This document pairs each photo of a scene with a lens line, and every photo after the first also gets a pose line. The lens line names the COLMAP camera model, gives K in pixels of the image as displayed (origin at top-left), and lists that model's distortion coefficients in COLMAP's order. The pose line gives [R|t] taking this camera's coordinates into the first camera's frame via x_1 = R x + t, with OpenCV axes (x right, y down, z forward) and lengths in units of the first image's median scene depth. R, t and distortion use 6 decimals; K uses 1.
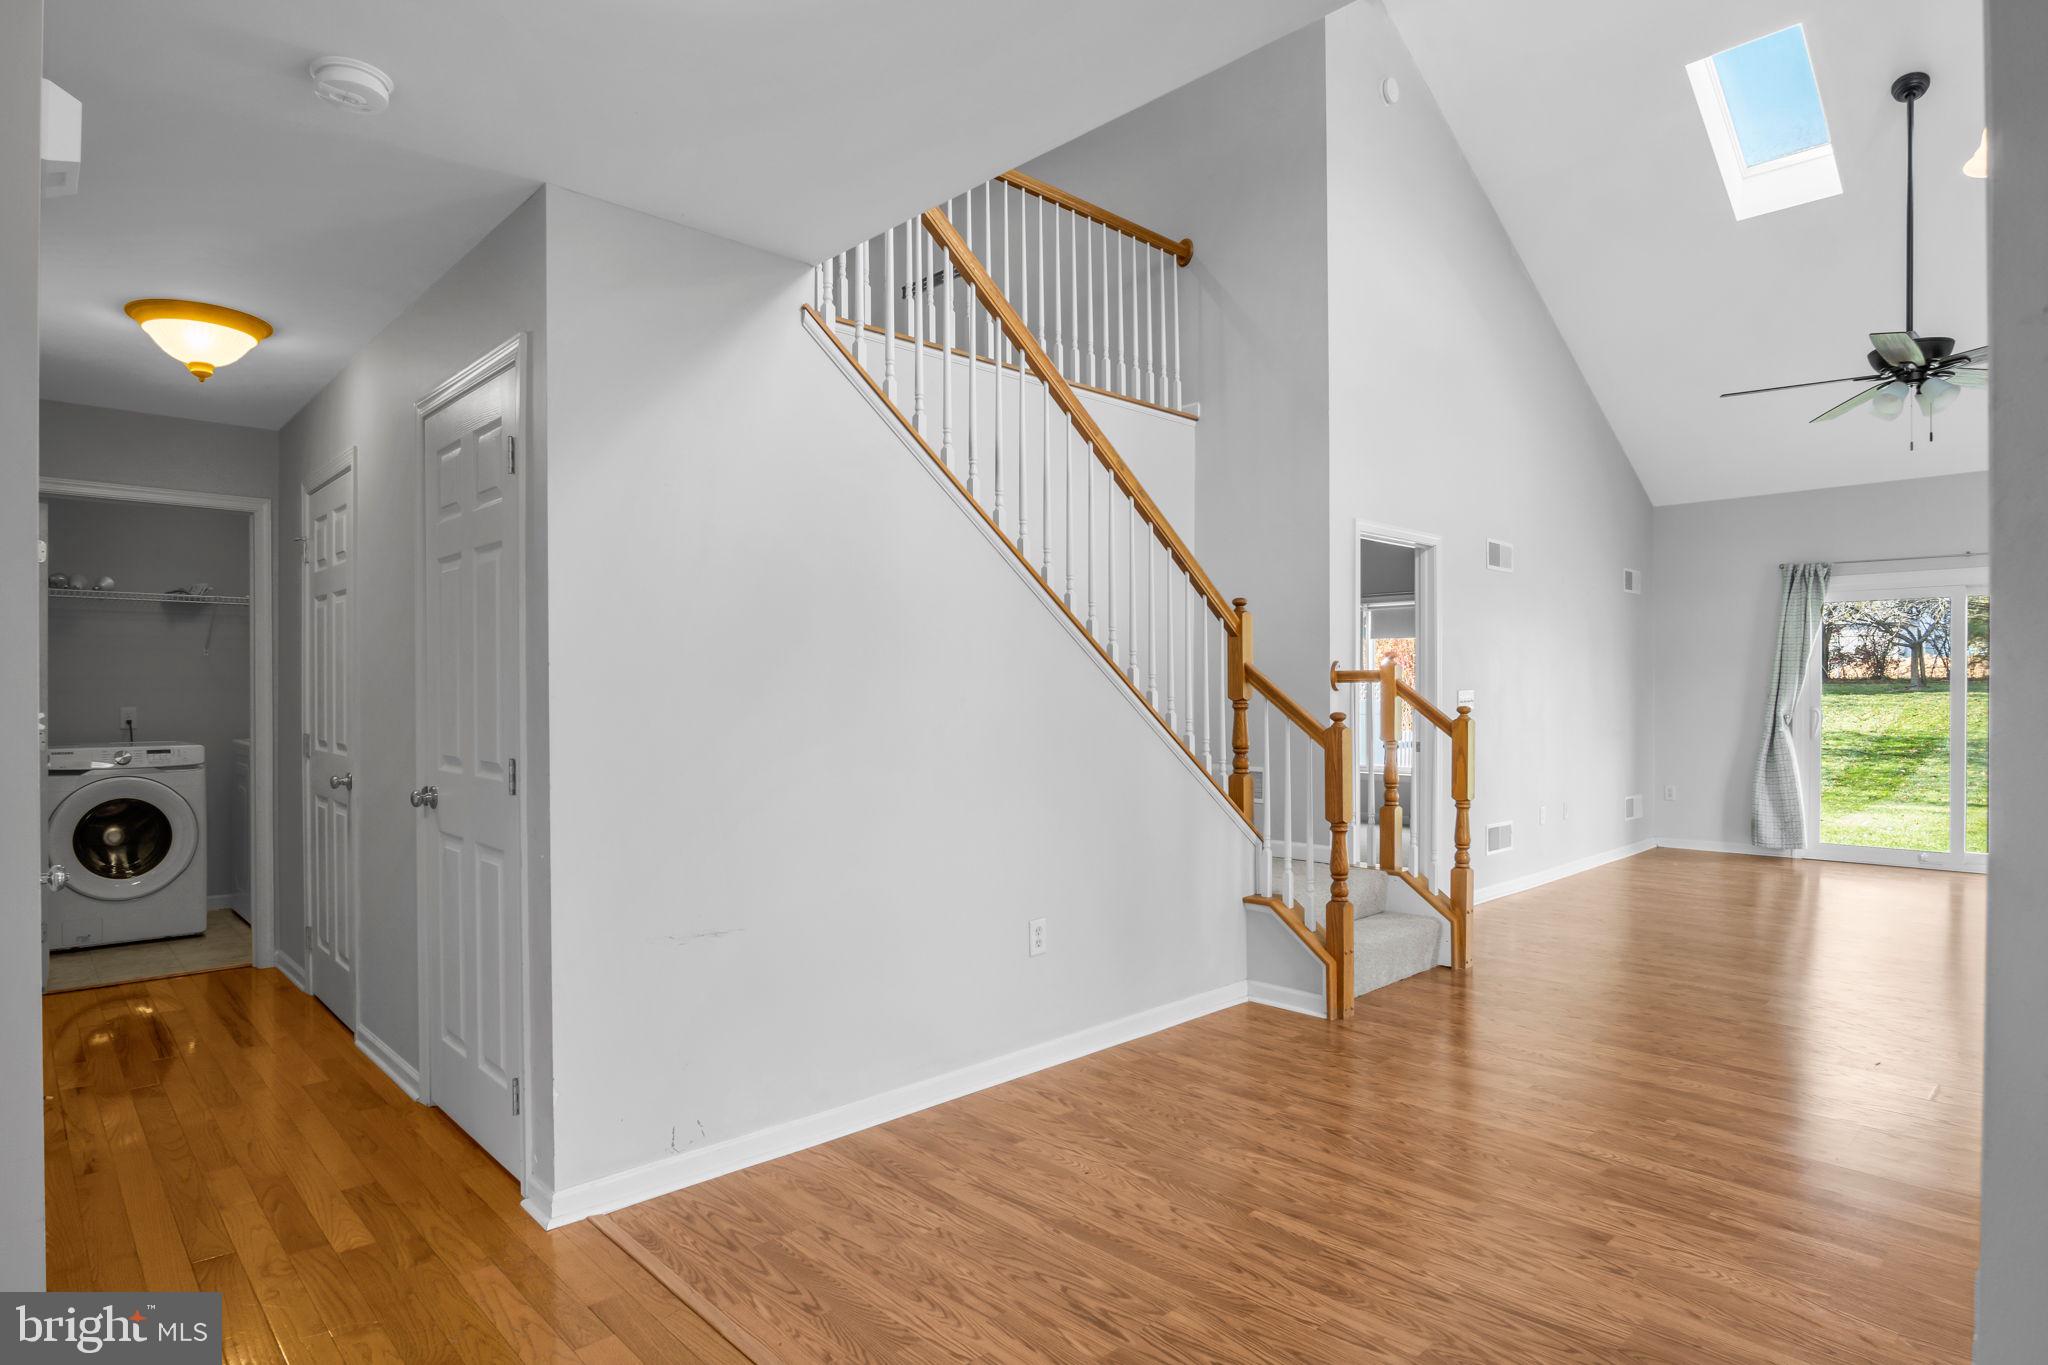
lens RADIAL K [[1118.2, 0, 1022.4], [0, 1118.2, 695.8], [0, 0, 1]] dist [-0.025963, 0.008838]
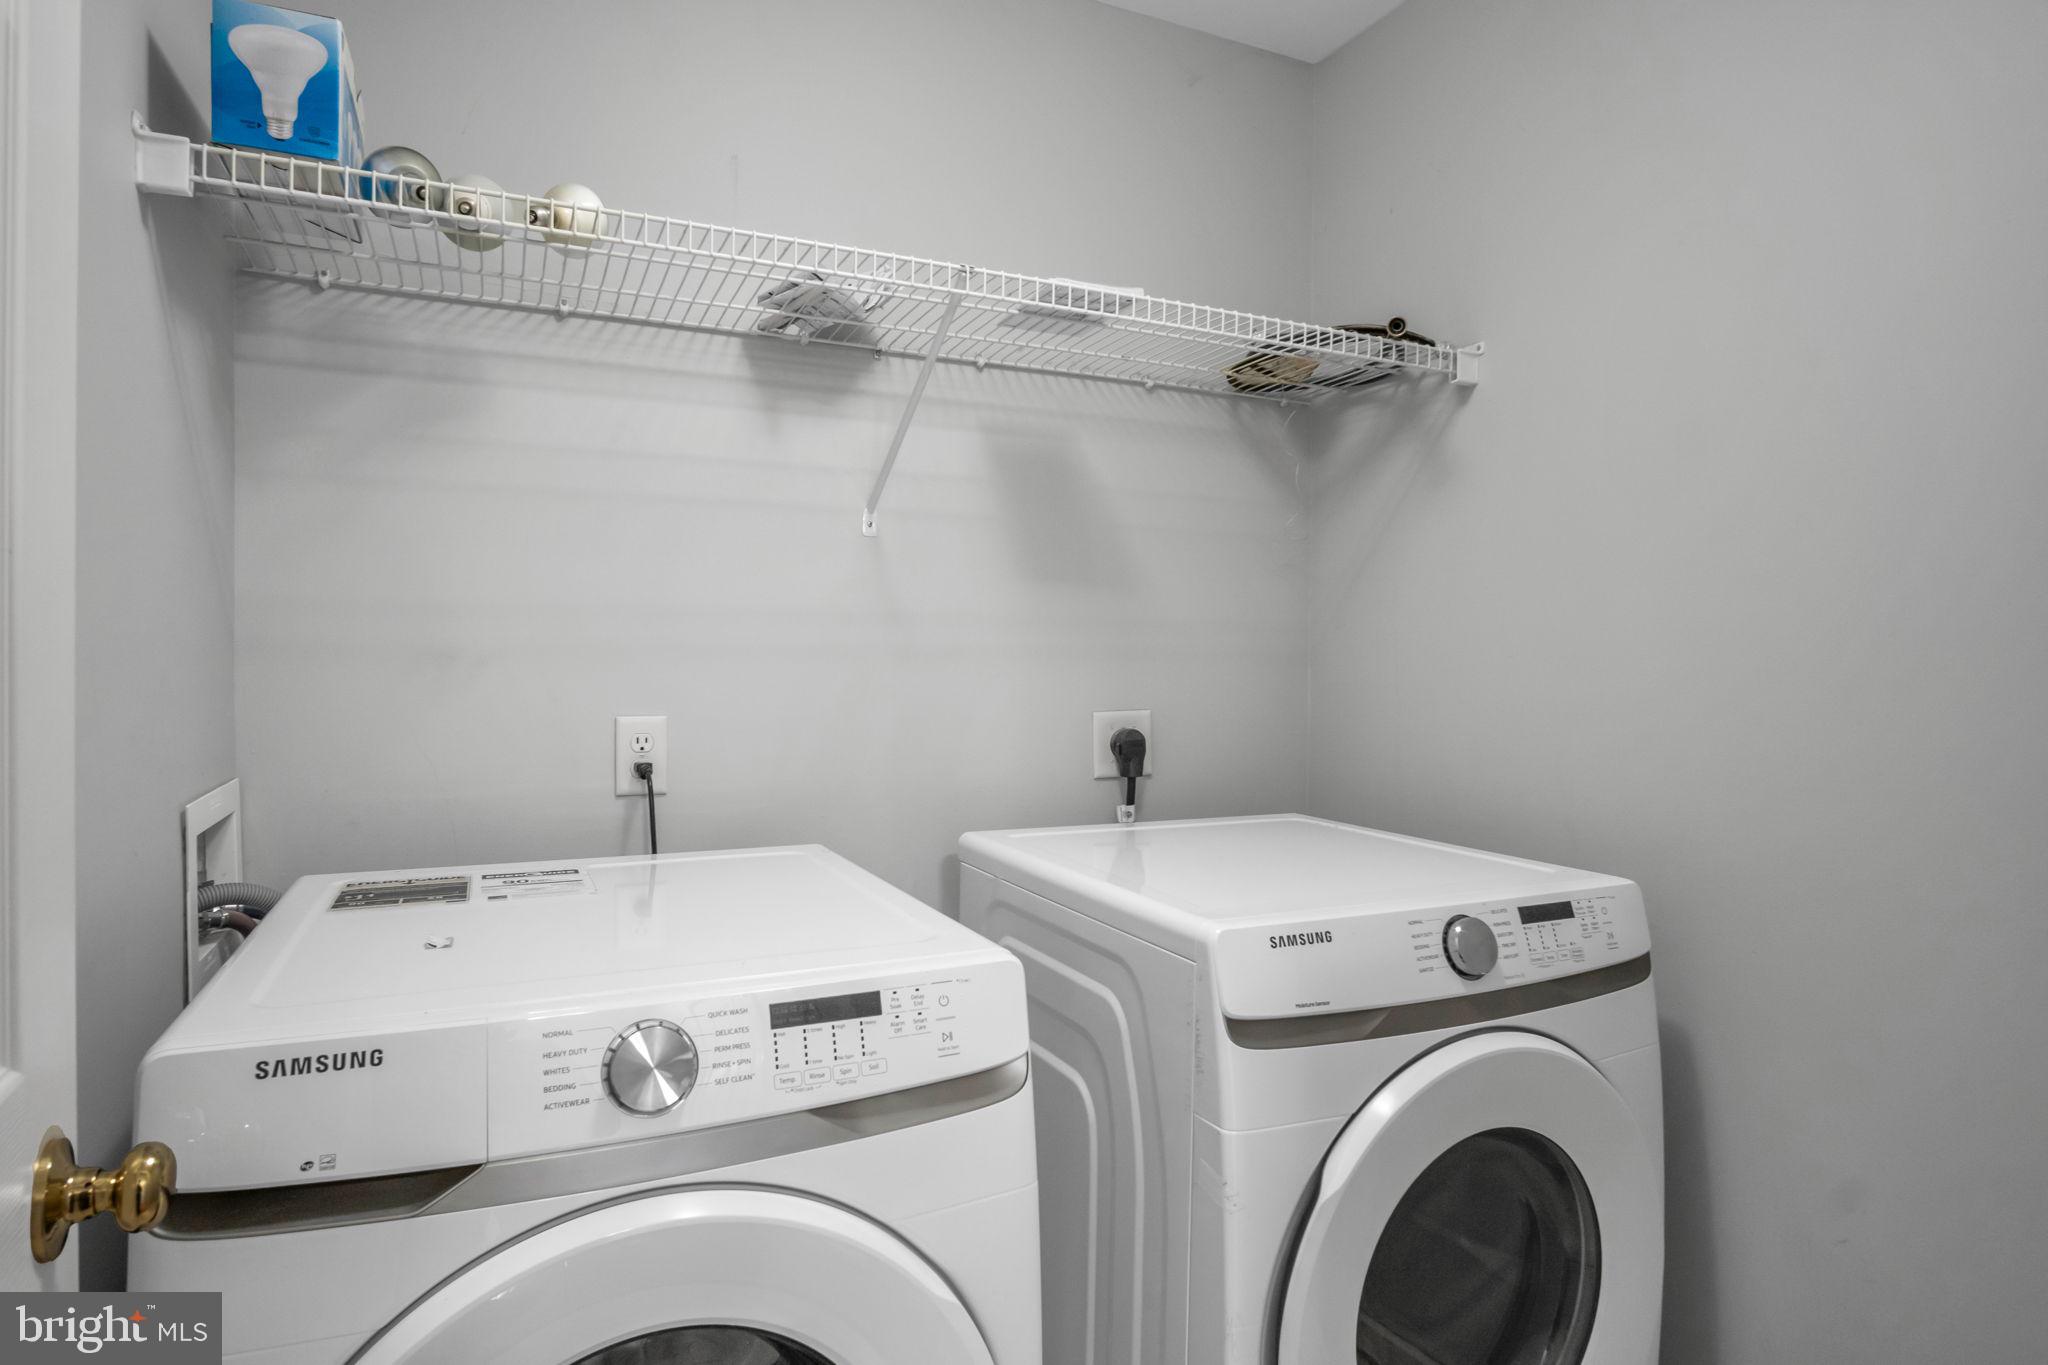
lens RADIAL K [[1118.2, 0, 1025.0], [0, 1118.2, 680.2], [0, 0, 1]] dist [-0.025963, 0.008838]
pose [[0.947191, 0.012259, -0.320435, -0.643039], [-0.009526, 0.999904, 0.010097, -0.000440], [0.320528, -0.006511, 0.947217, 0.783183]]
